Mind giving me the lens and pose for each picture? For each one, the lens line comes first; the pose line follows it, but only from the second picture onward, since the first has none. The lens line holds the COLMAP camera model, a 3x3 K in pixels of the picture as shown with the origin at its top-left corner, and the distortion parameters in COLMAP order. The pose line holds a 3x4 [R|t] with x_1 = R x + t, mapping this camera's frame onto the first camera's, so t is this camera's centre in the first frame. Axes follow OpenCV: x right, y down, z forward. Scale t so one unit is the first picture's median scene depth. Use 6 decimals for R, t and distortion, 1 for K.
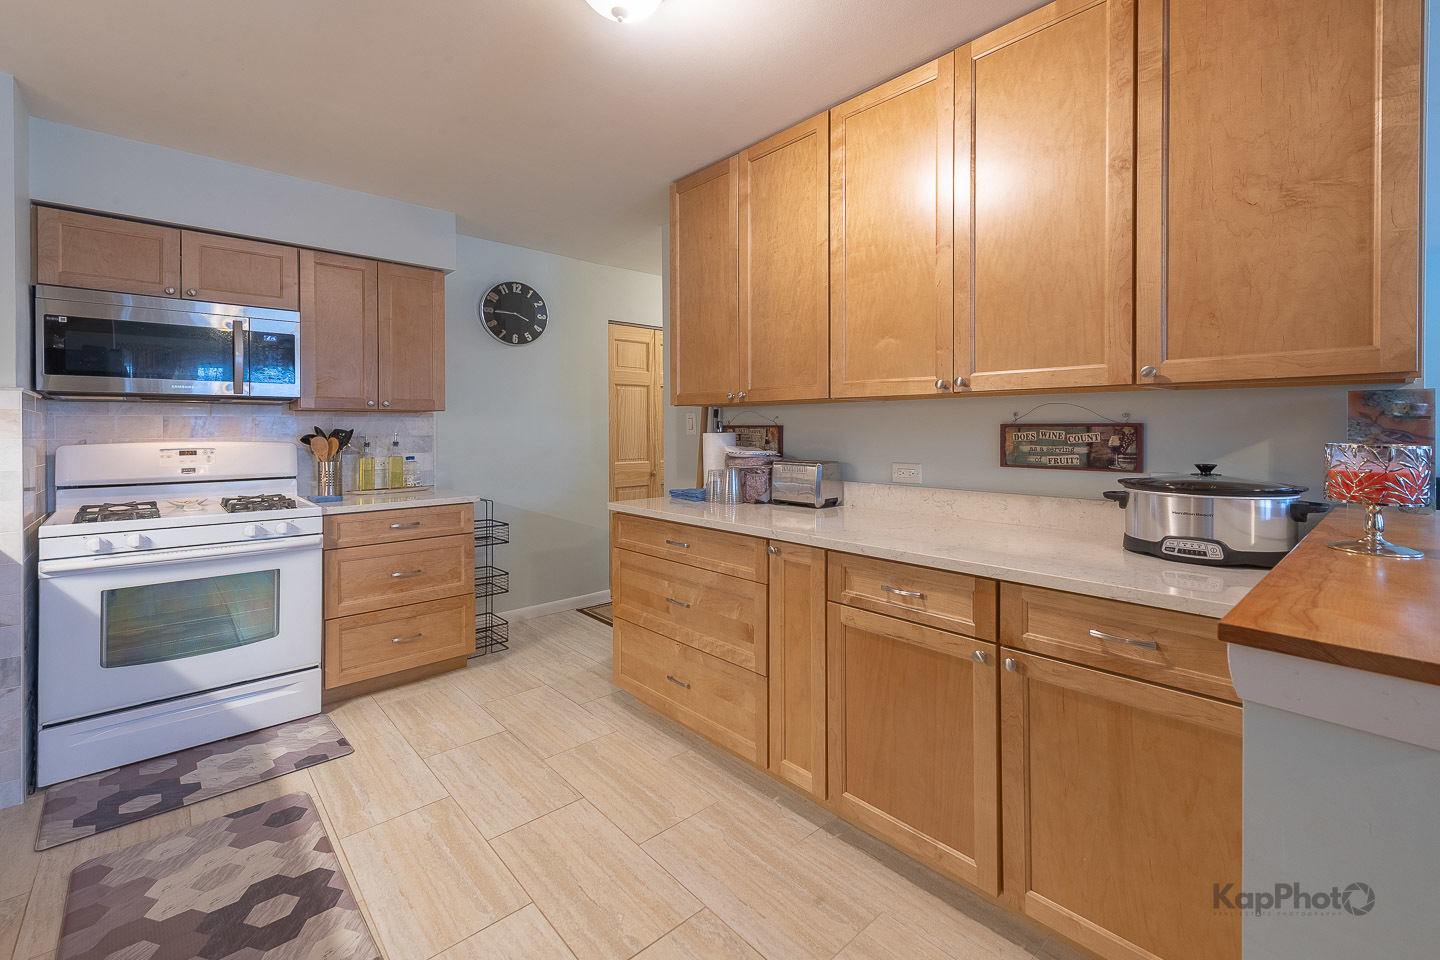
lens RADIAL K [[597.3, 0, 702.7], [0, 597.3, 427.1], [0, 0, 1]] dist [0.008729, -0.000747]
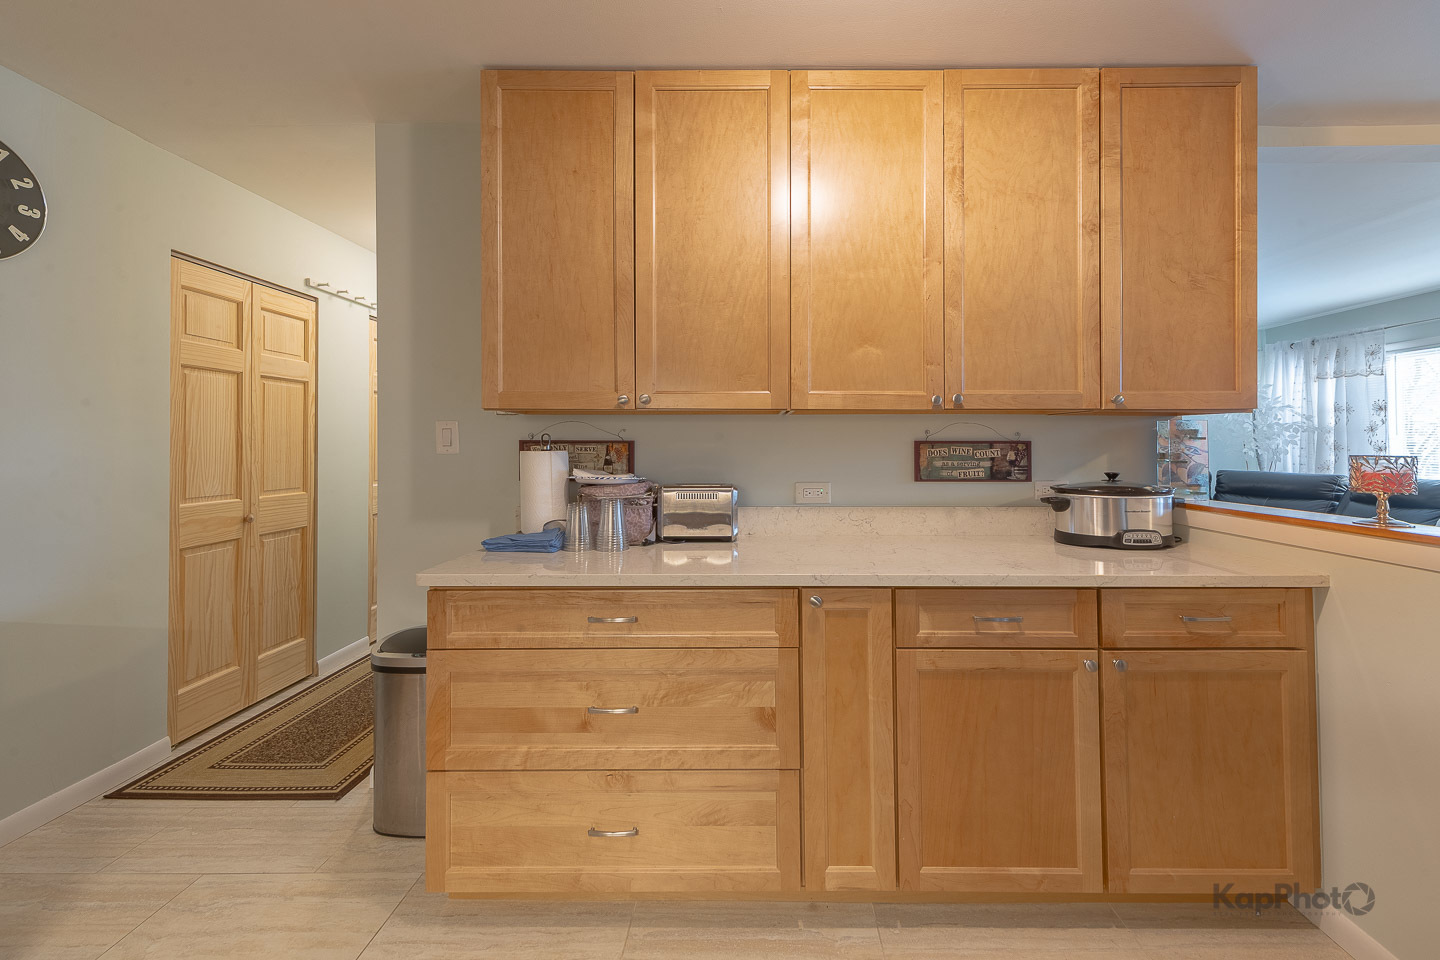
lens RADIAL K [[625.5, 0, 723.1], [0, 625.5, 433.2], [0, 0, 1]] dist [0.008204, -0.000246]
pose [[0.679320, 0.014304, 0.733702, -0.464773], [-0.002502, 0.999849, -0.017176, 0.001026], [-0.733838, 0.009832, 0.679254, 0.437417]]
